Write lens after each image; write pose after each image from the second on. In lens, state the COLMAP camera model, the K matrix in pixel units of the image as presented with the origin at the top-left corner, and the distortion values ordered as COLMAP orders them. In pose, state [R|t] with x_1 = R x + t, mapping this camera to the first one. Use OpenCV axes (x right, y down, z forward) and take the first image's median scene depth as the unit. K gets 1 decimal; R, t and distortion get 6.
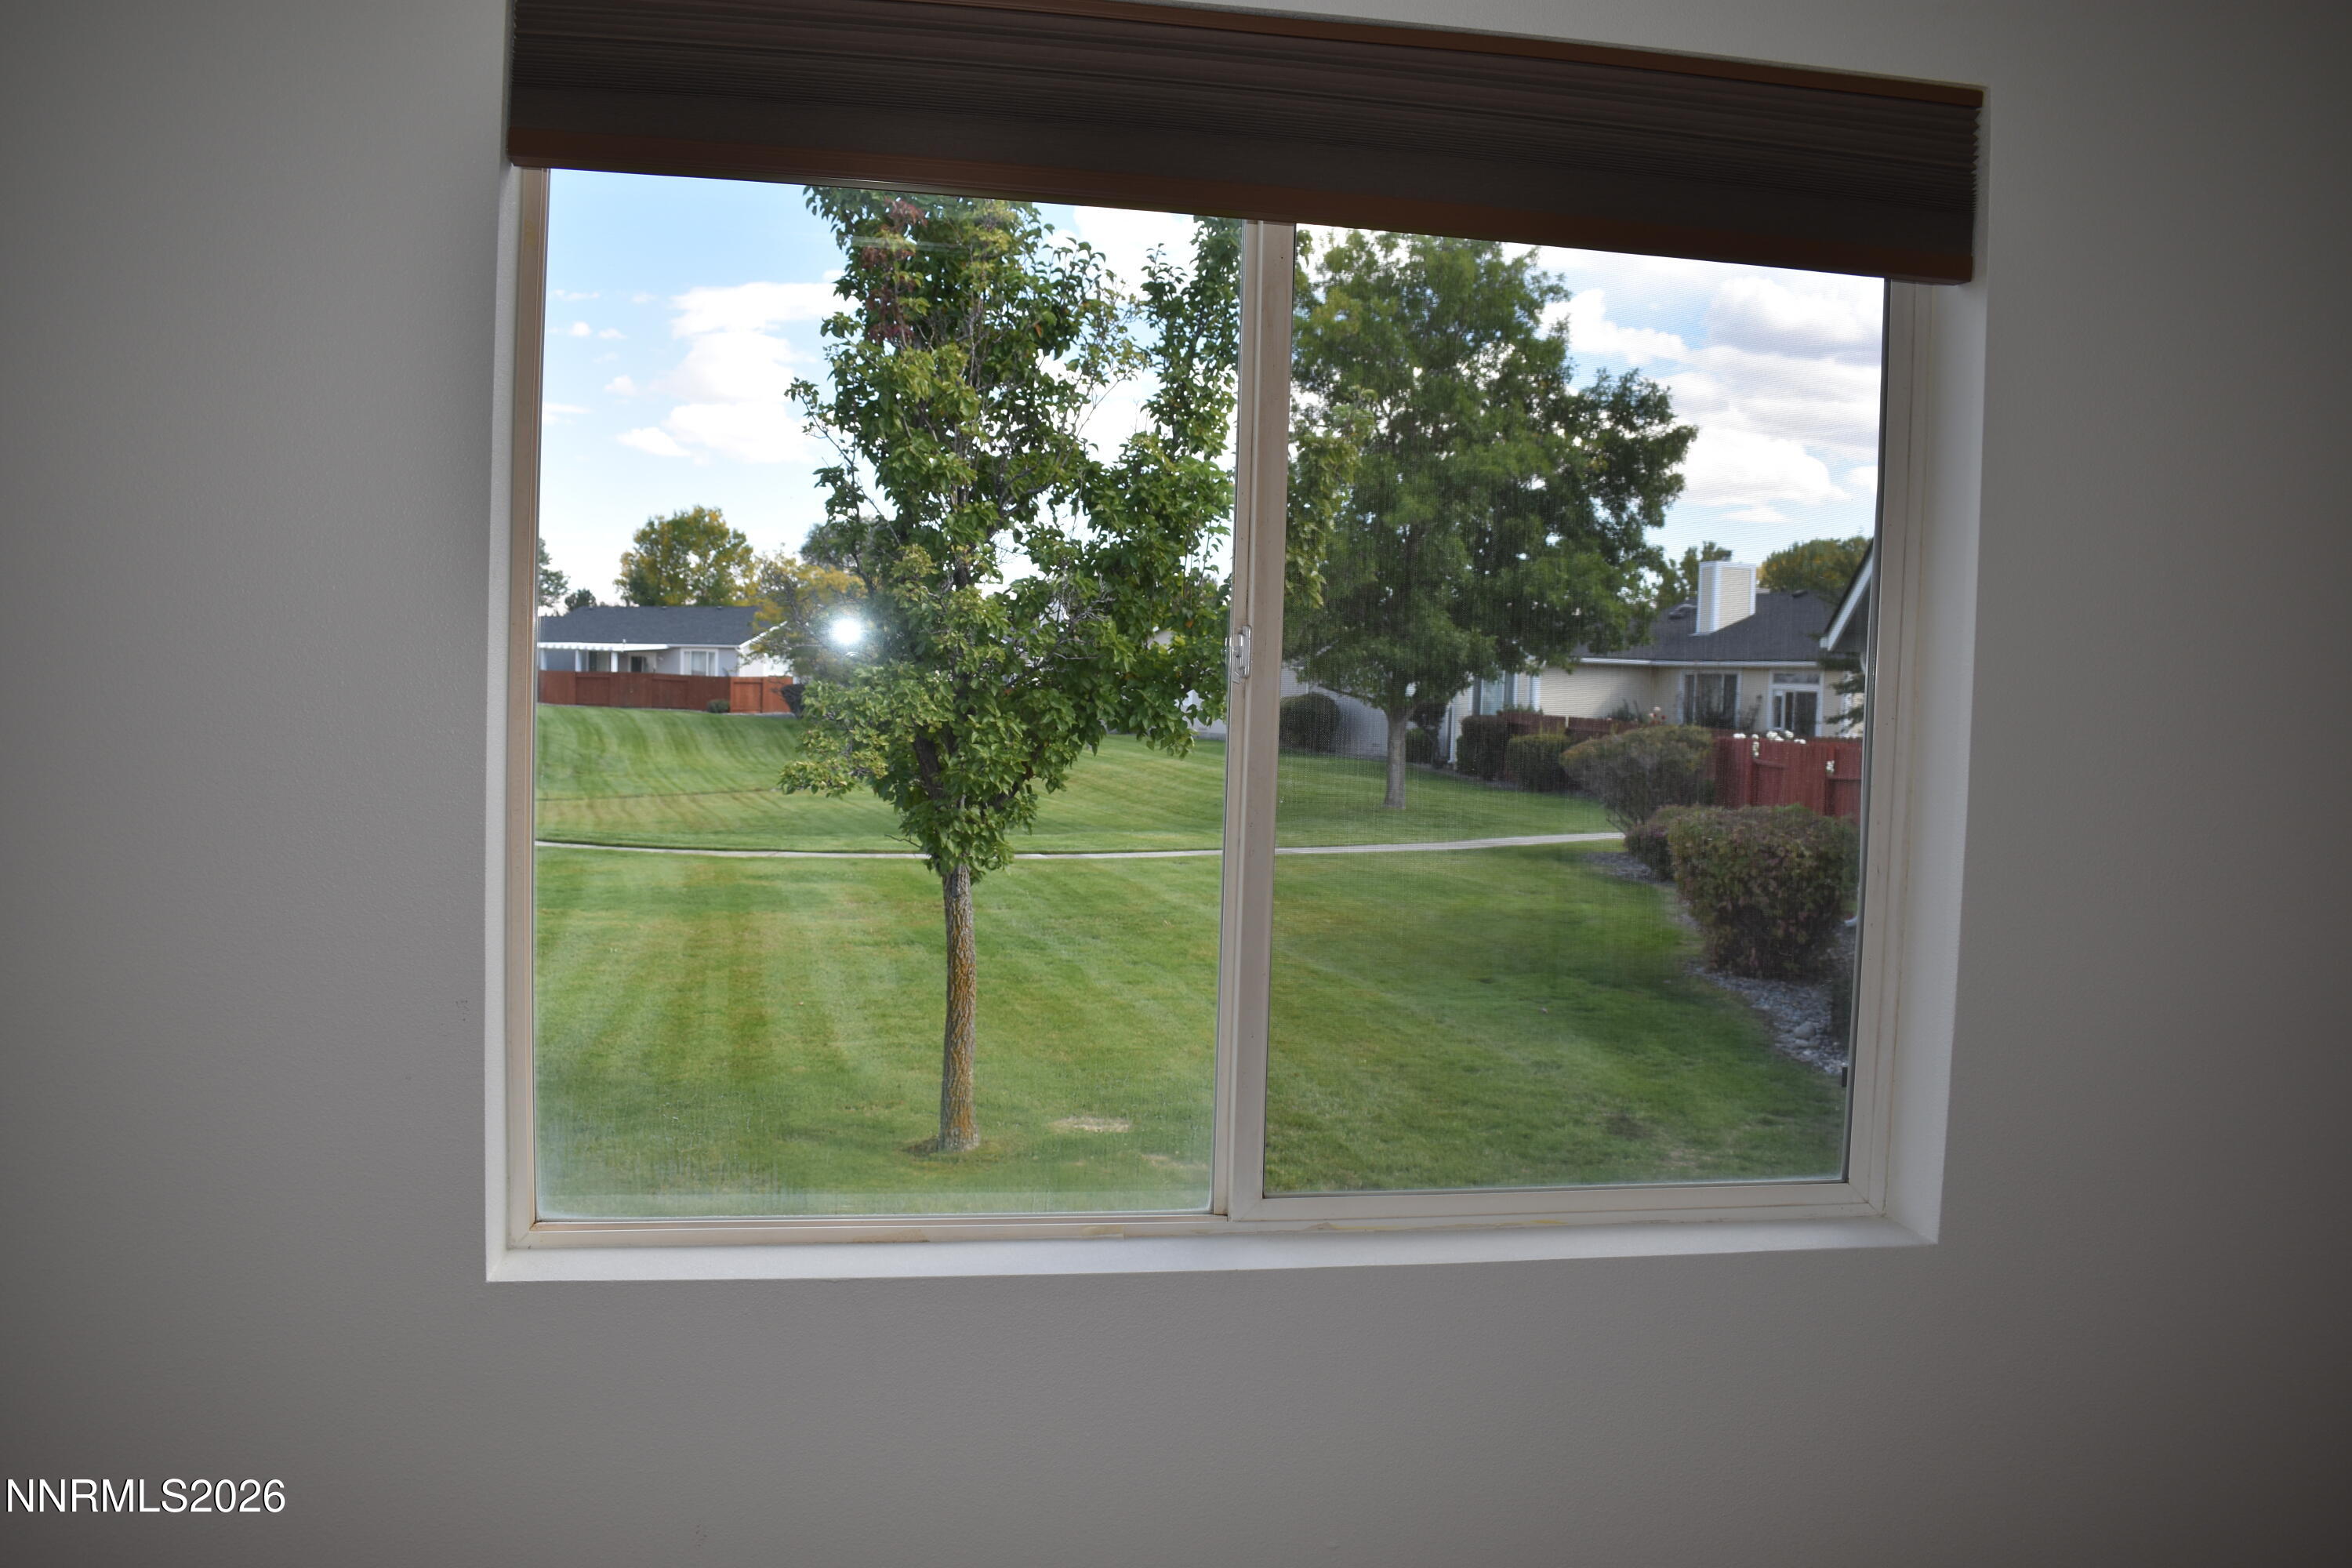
lens RADIAL K [[1829.1, 0, 1177.3], [0, 1829.1, 772.7], [0, 0, 1]] dist [-0.096899, 0.013715]
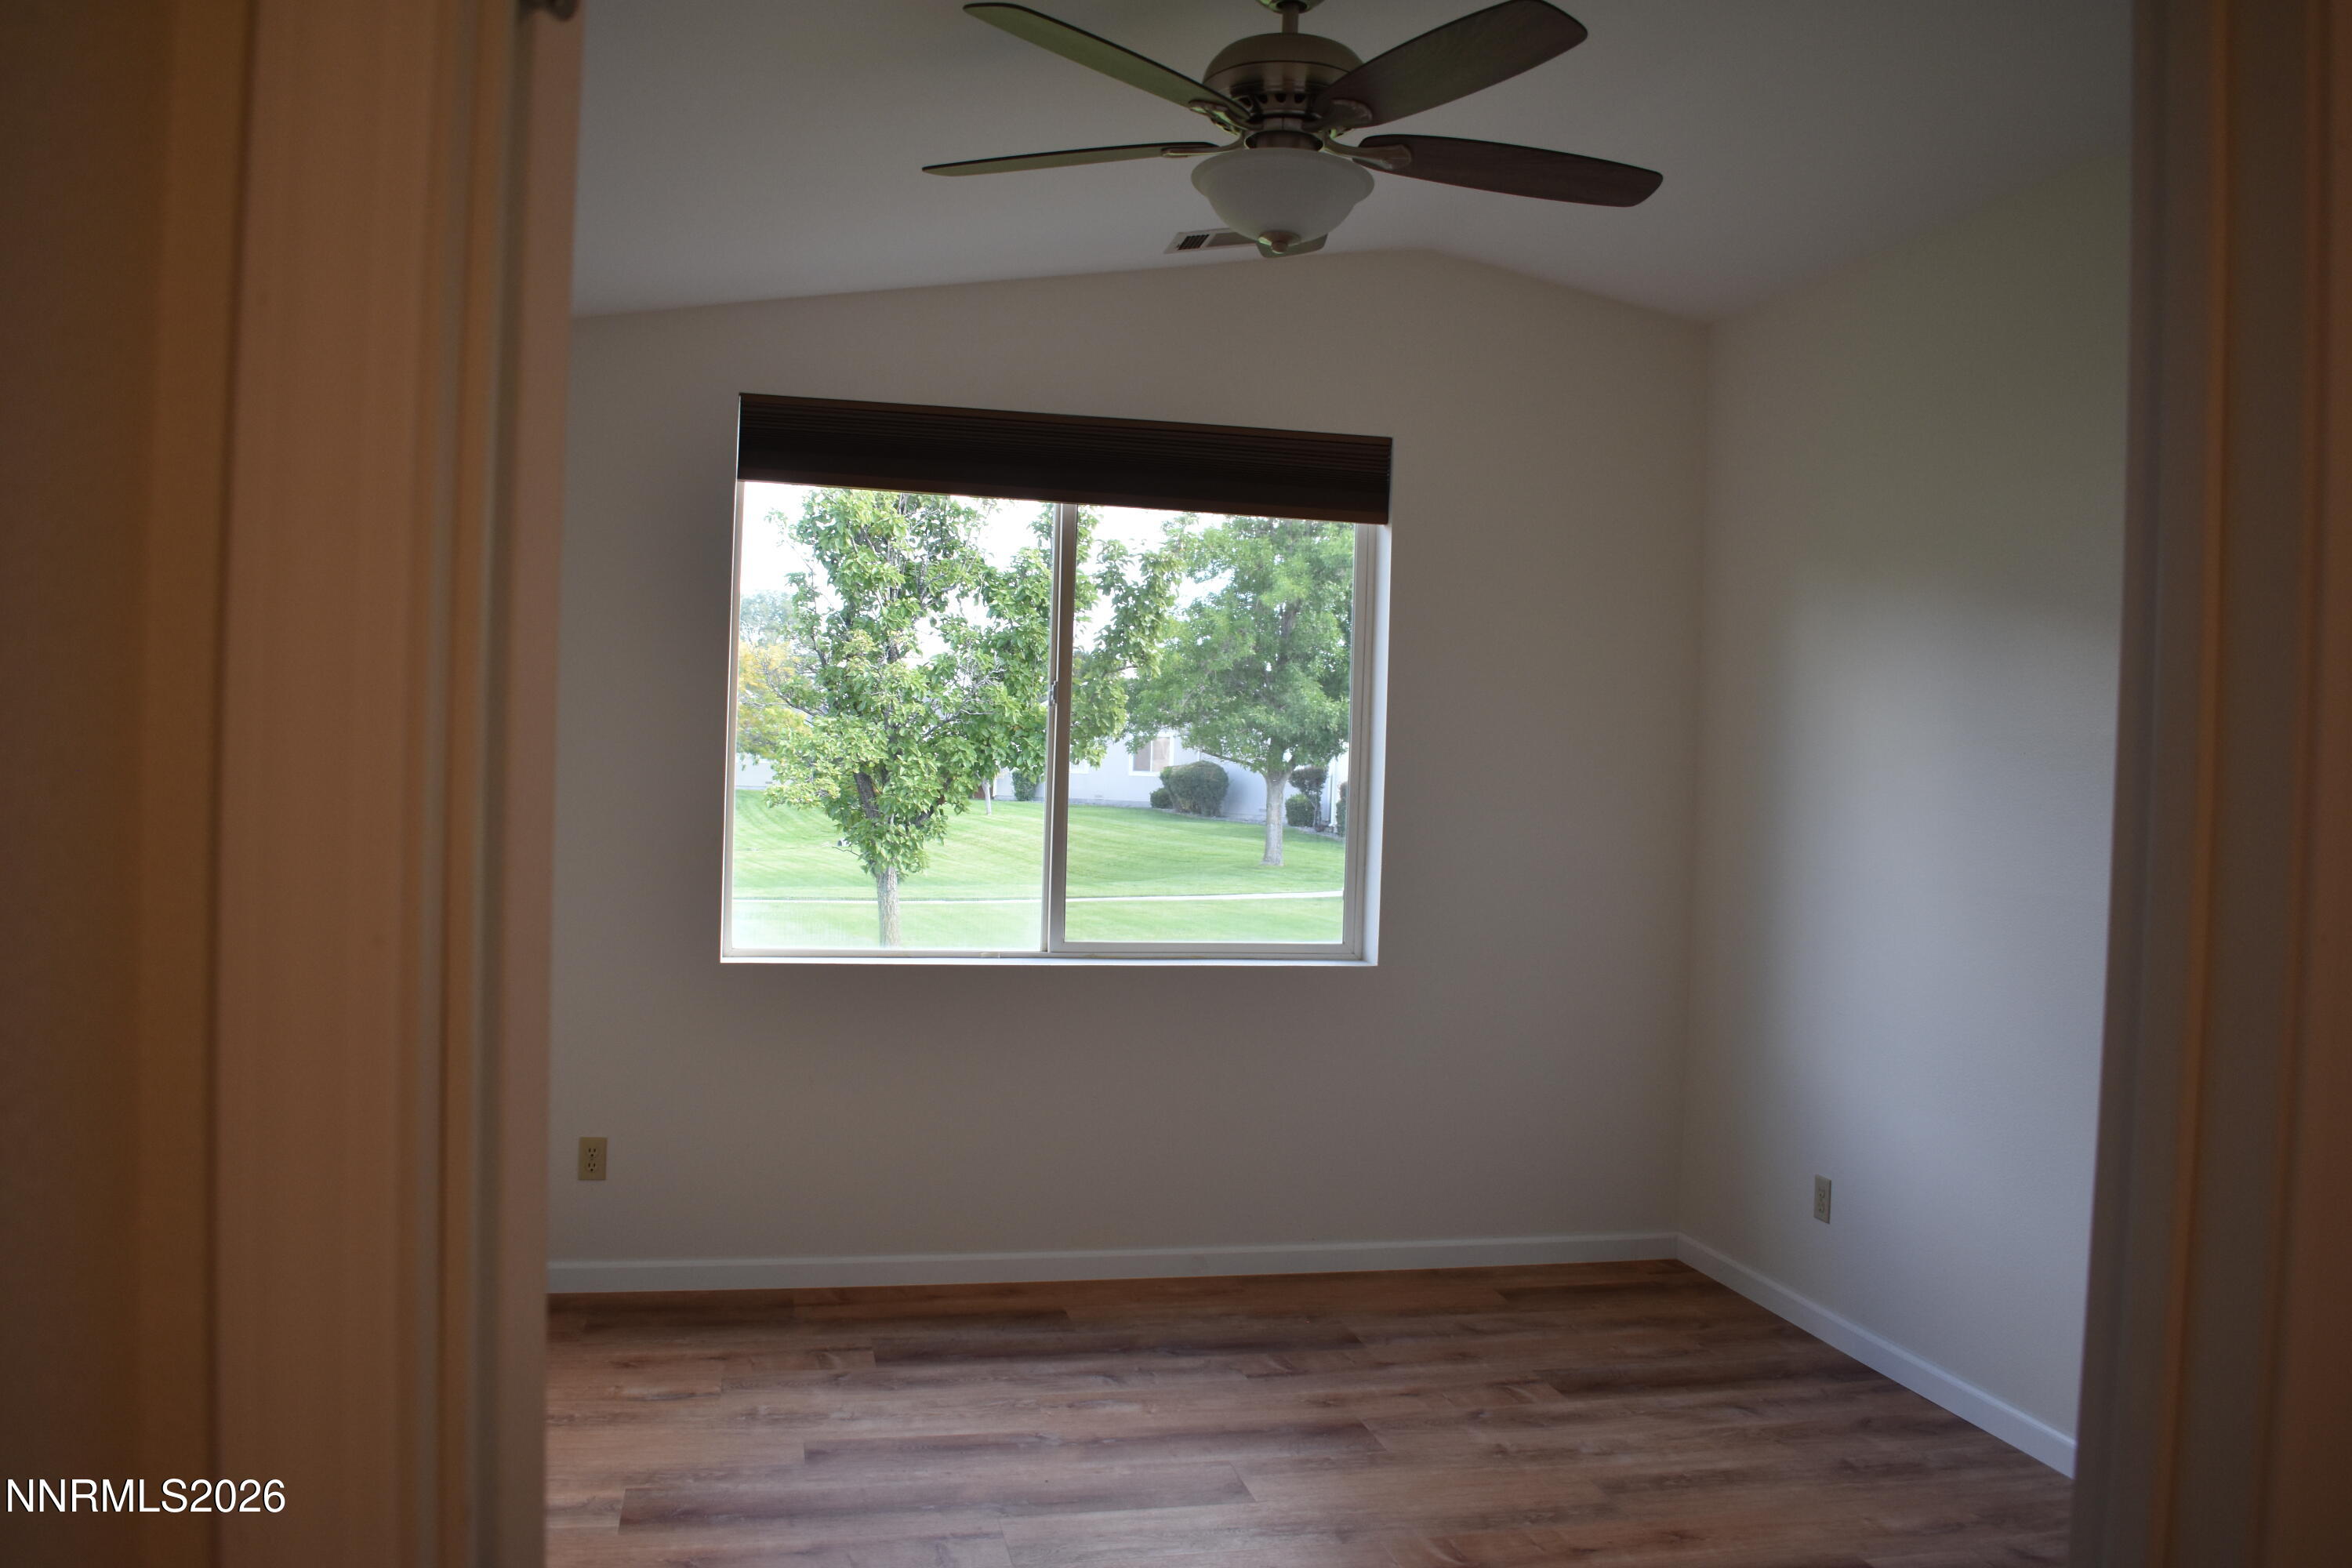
lens RADIAL K [[1829.1, 0, 1187.1], [0, 1829.1, 779.5], [0, 0, 1]] dist [-0.096899, 0.013715]
pose [[0.998212, 0.000952, 0.059767, 0.016726], [0.001181, 0.999364, -0.035652, 0.030334], [-0.059763, 0.035659, 0.997575, -0.313863]]
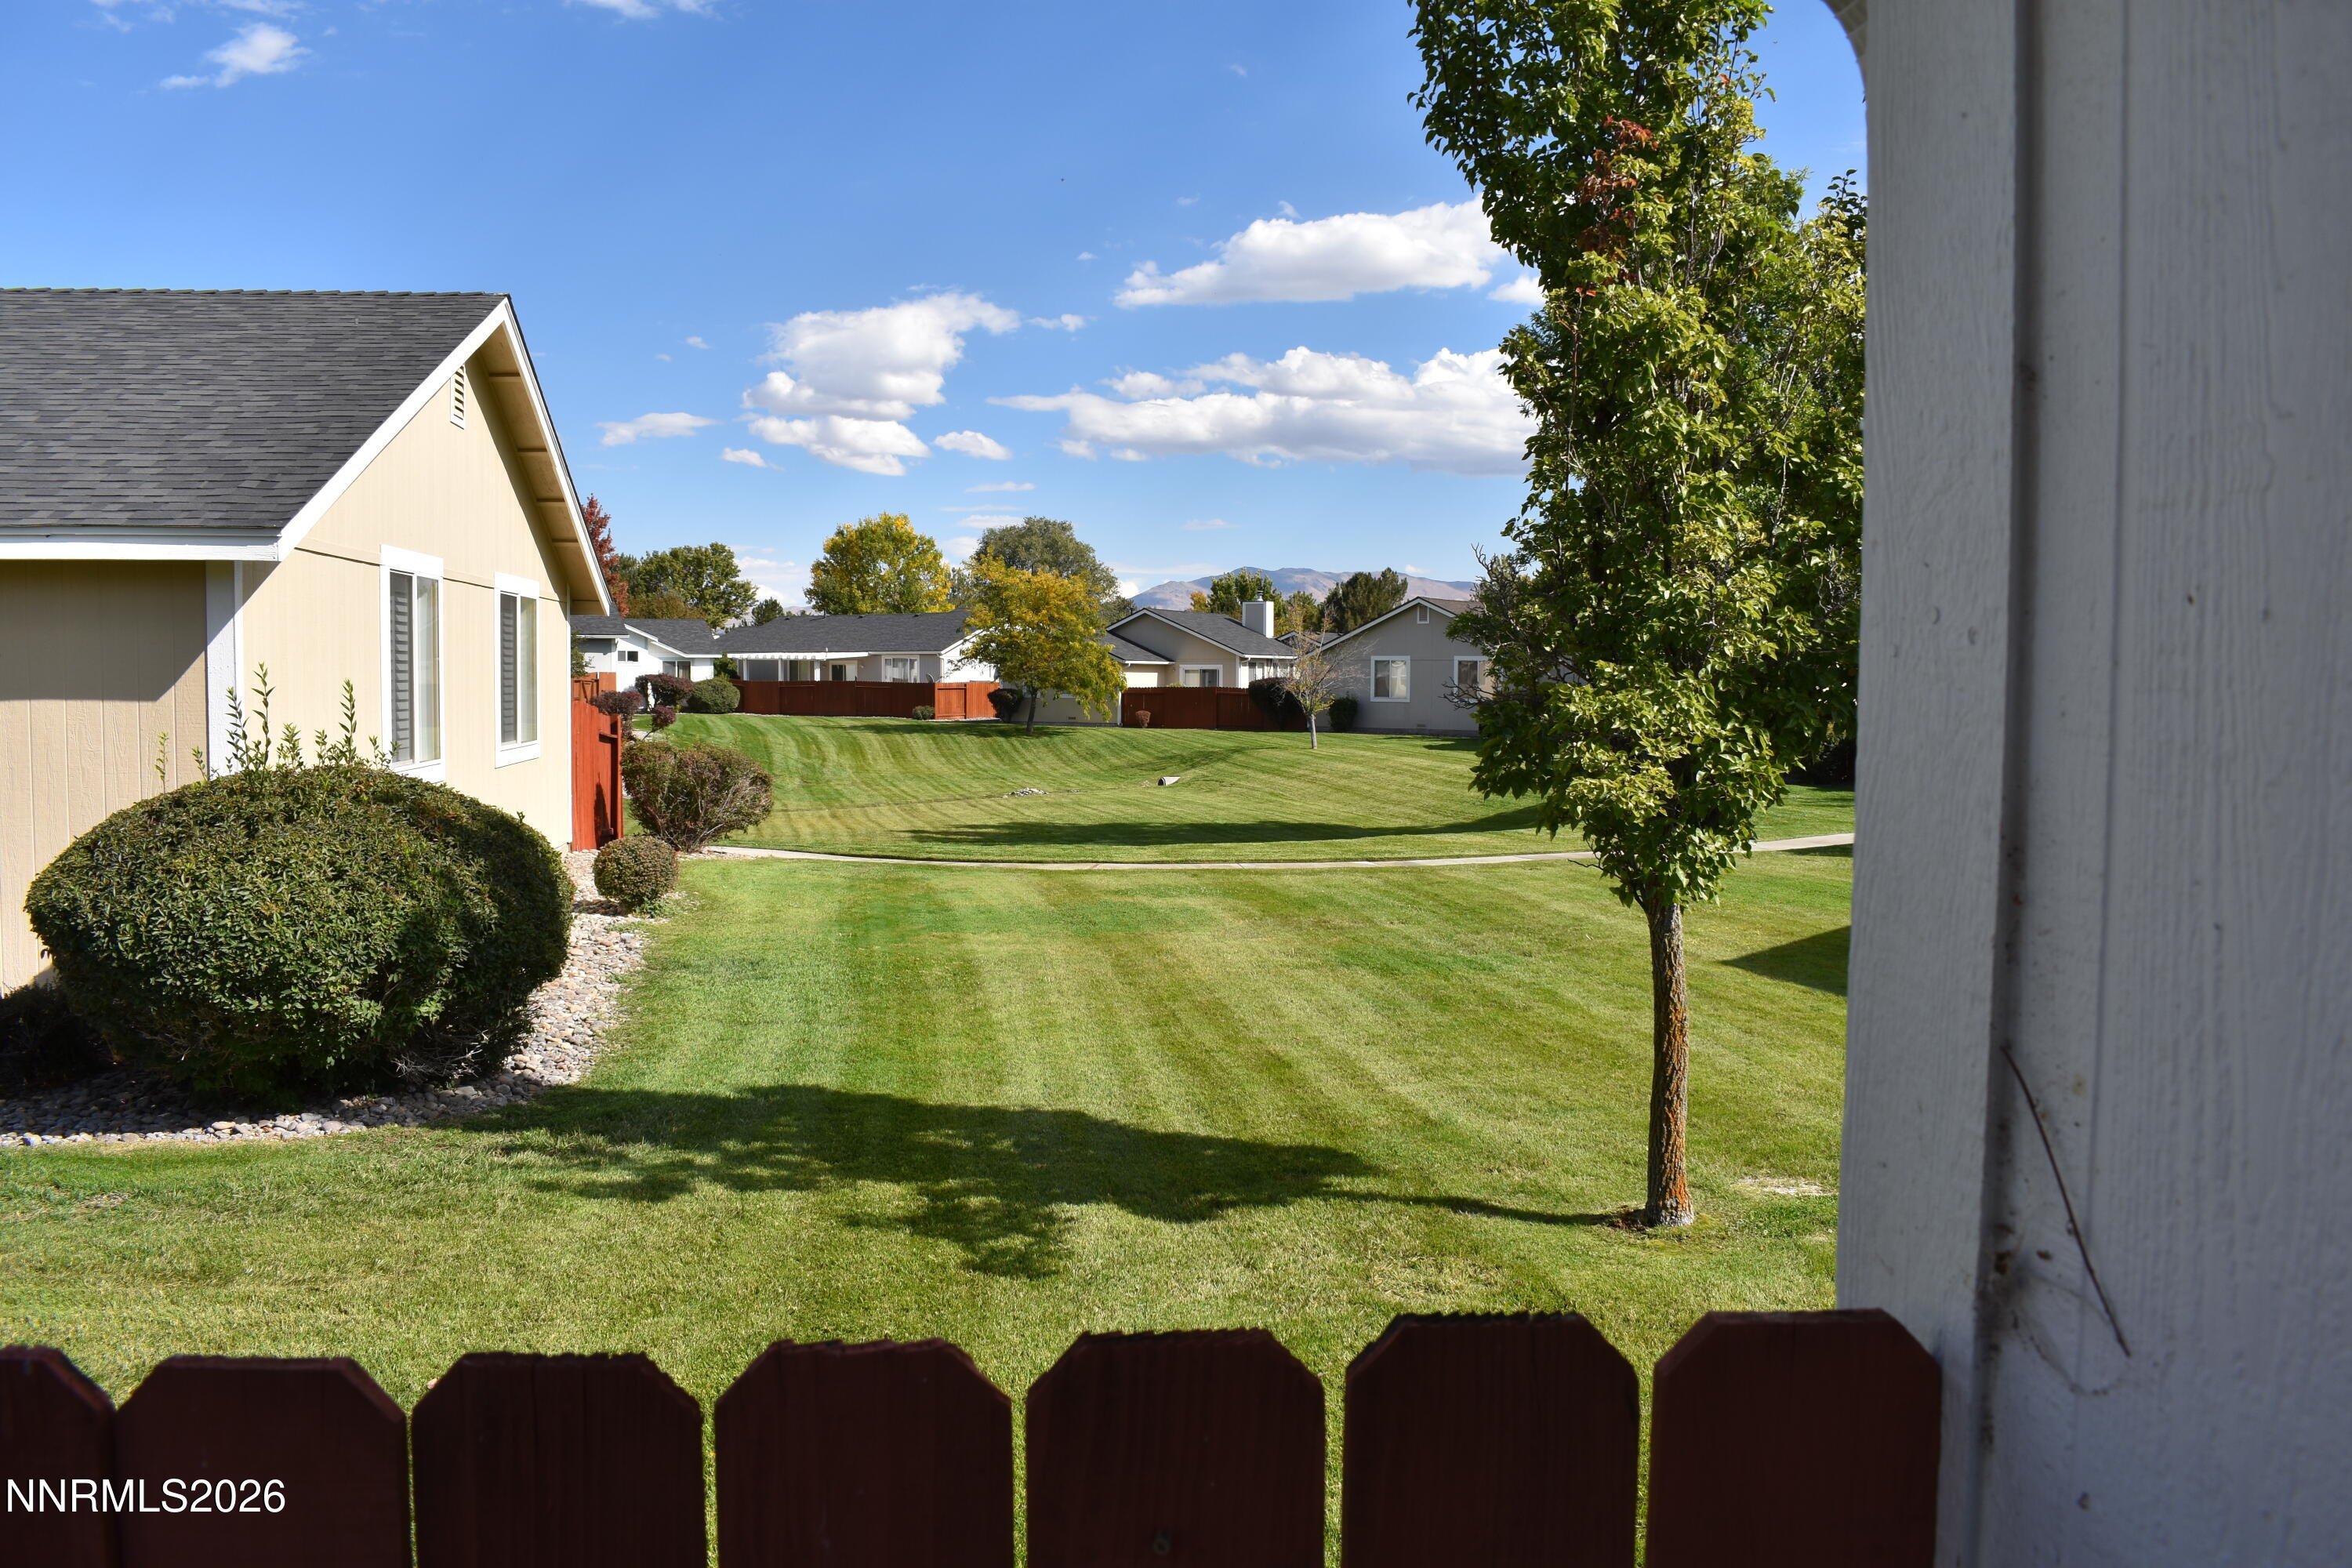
lens RADIAL K [[1829.1, 0, 1170.1], [0, 1829.1, 792.7], [0, 0, 1]] dist [-0.096899, 0.013715]
pose [[0.995599, -0.018235, -0.091923, -0.248570], [0.019339, 0.999751, 0.011134, -0.010672], [0.091697, -0.012862, 0.995704, 0.113652]]
